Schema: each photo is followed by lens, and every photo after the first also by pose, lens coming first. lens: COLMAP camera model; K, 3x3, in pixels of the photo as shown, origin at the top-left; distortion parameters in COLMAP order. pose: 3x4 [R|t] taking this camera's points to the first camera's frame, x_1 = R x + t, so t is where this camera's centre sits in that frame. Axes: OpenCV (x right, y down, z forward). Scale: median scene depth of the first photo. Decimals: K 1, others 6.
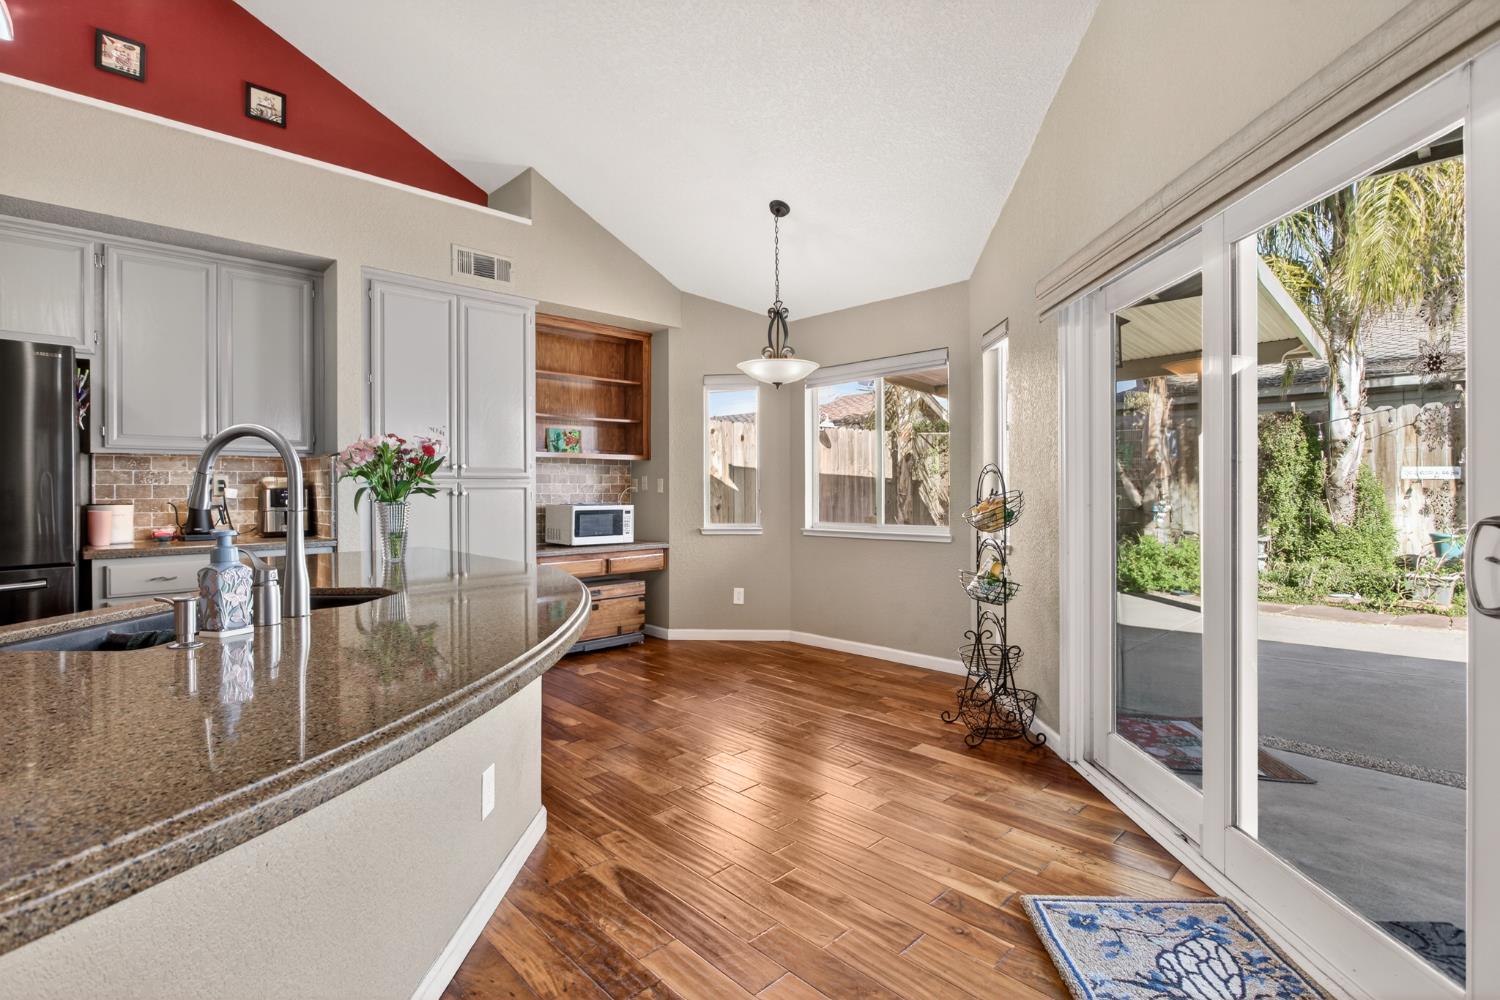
lens RADIAL K [[711.0, 0, 745.8], [0, 711.0, 492.7], [0, 0, 1]] dist [-0.010531, 0.005389]
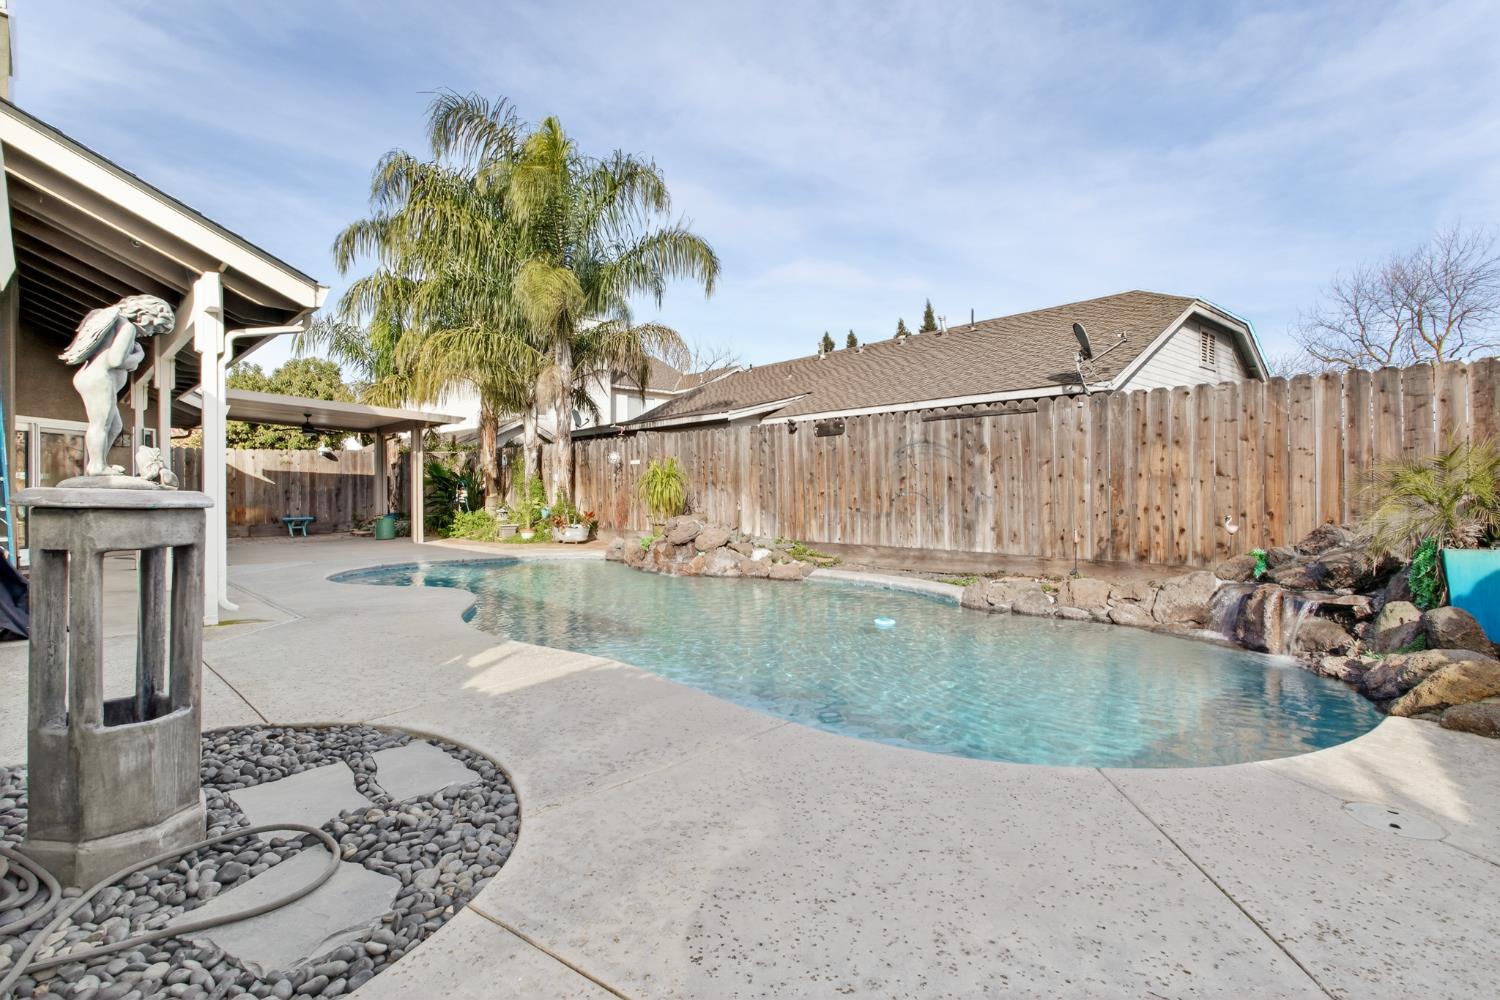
lens RADIAL K [[711.0, 0, 757.0], [0, 711.0, 485.7], [0, 0, 1]] dist [-0.010531, 0.005389]
pose [[0.999853, 0.006236, 0.015966, 2.049104], [-0.006062, 0.999922, -0.010931, 0.018717], [-0.016033, 0.010832, 0.999813, -1.414911]]
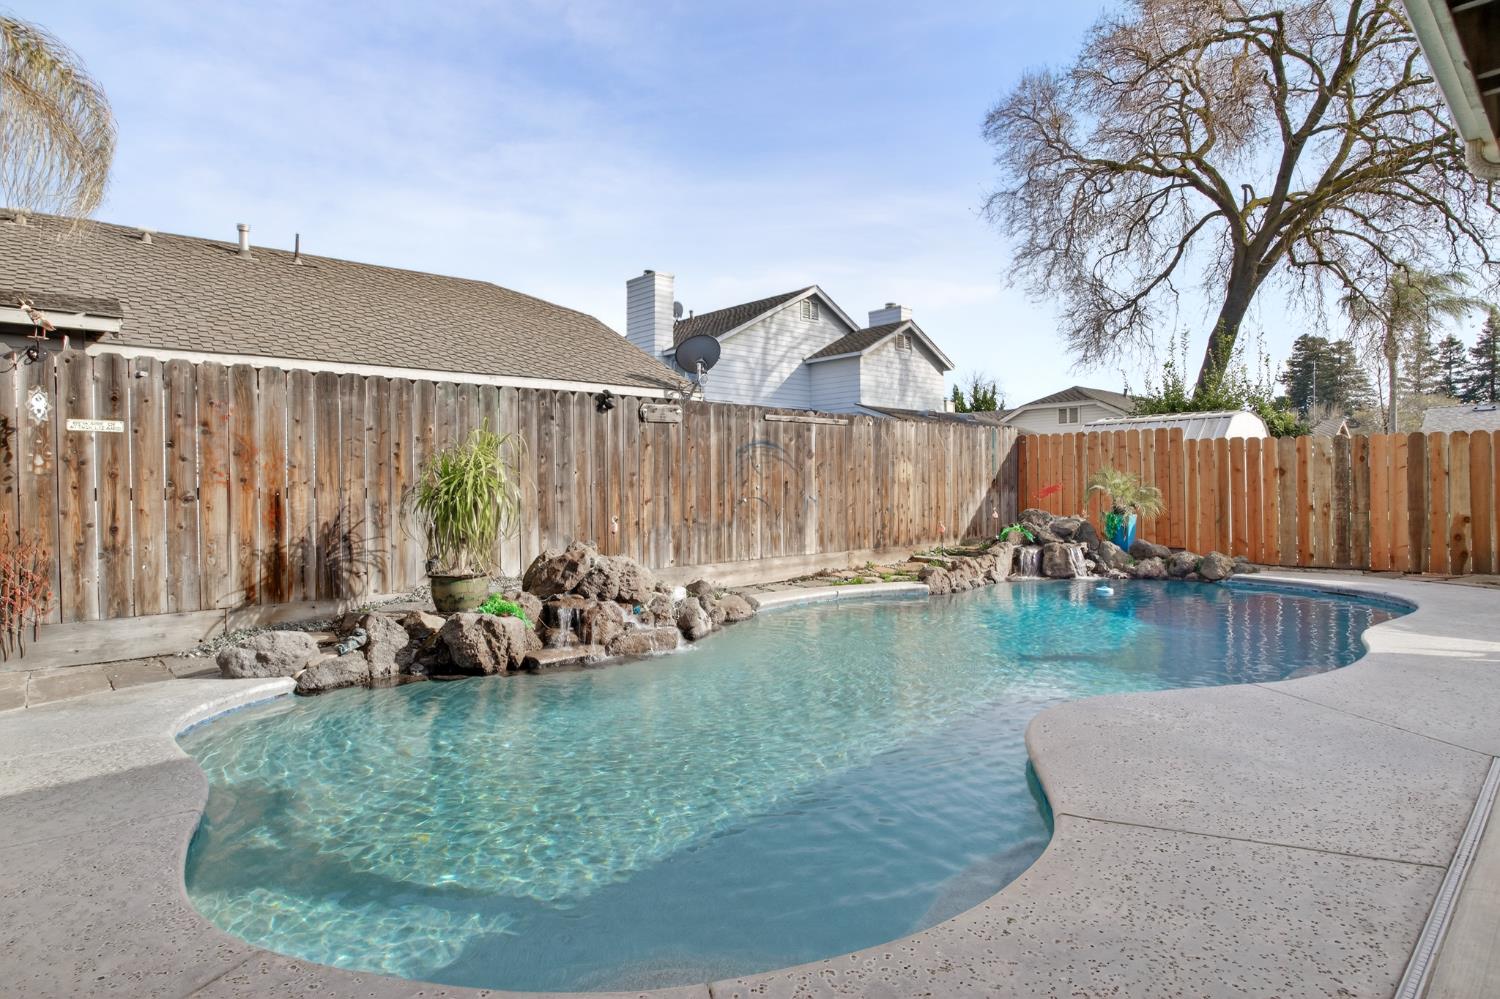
lens RADIAL K [[806.4, 0, 730.5], [0, 806.4, 486.5], [0, 0, 1]] dist [-0.010607, 0.005049]
pose [[0.037478, 0.009462, 0.999253, 0.748133], [0.013106, 0.999865, -0.009959, 0.006930], [-0.999212, 0.013469, 0.037349, 0.225137]]
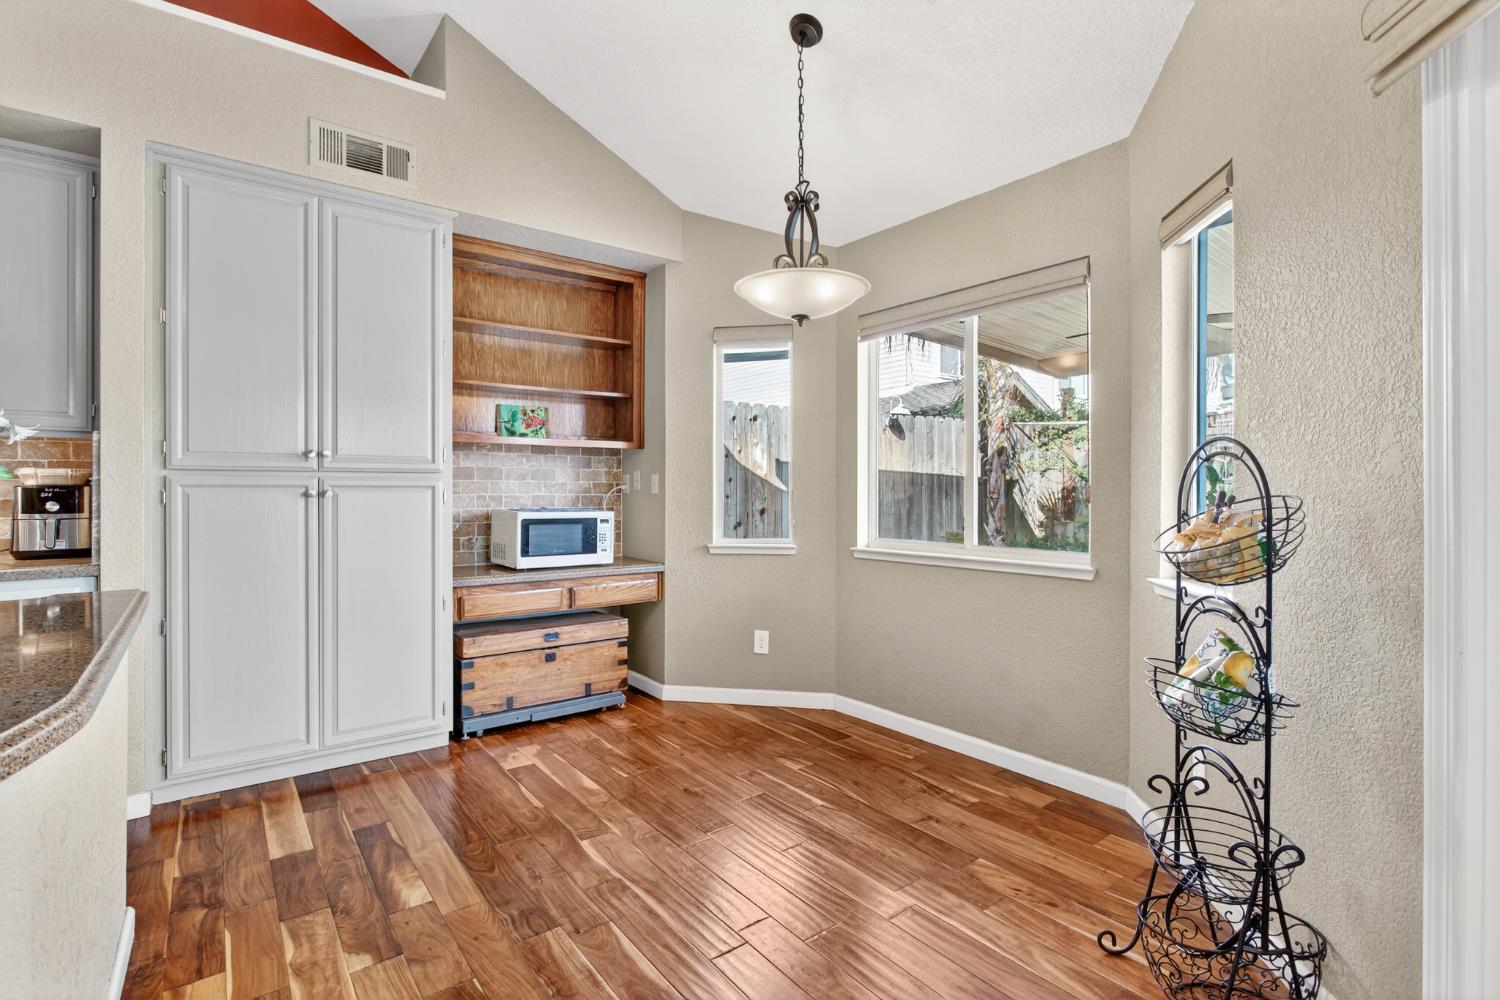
lens RADIAL K [[711.0, 0, 745.0], [0, 711.0, 493.2], [0, 0, 1]] dist [-0.010531, 0.005389]
pose [[0.993813, 0.005844, -0.110912, 0.050241], [-0.005720, 0.999983, 0.001437, -0.002300], [0.110919, -0.000794, 0.993829, 0.298440]]
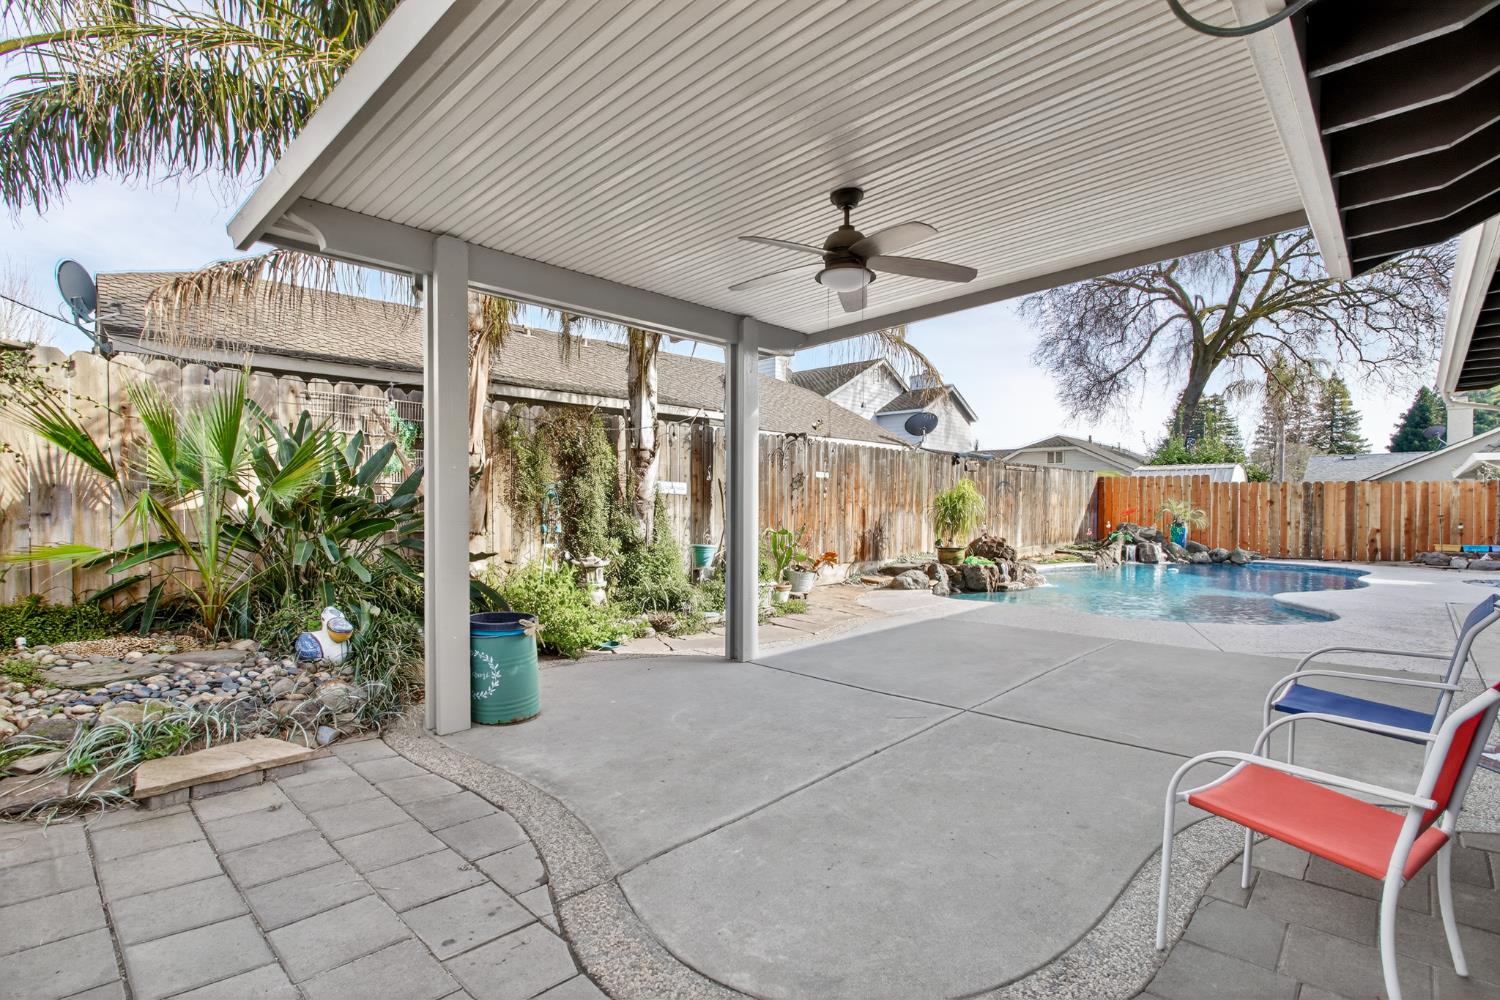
lens RADIAL K [[711.0, 0, 734.3], [0, 711.0, 518.9], [0, 0, 1]] dist [-0.010531, 0.005389]
pose [[-0.030252, -0.008195, 0.999509, -0.140279], [0.000028, 0.999966, 0.008200, 0.013141], [-0.999542, 0.000276, -0.030251, 1.297165]]
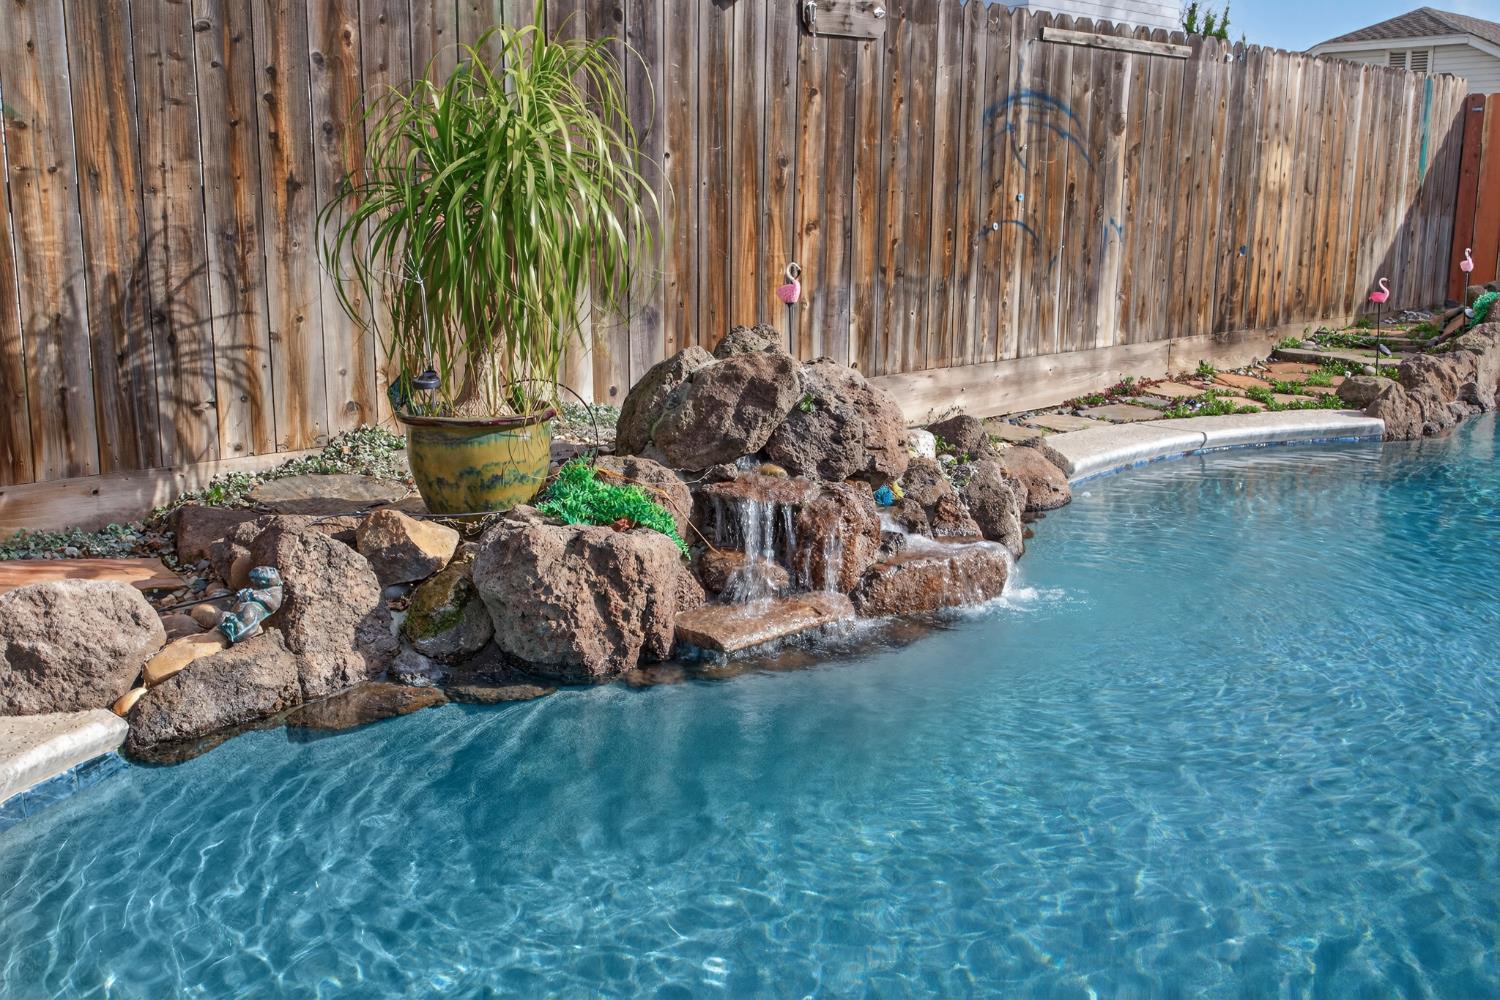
lens RADIAL K [[1440.8, 0, 710.7], [0, 1440.8, 472.8], [0, 0, 1]] dist [-0.010675, 0.000000]
pose [[0.015324, -0.177193, 0.984057, 1.074809], [0.002618, 0.984176, 0.177173, 0.006781], [-0.999879, -0.000139, 0.015546, 0.498418]]
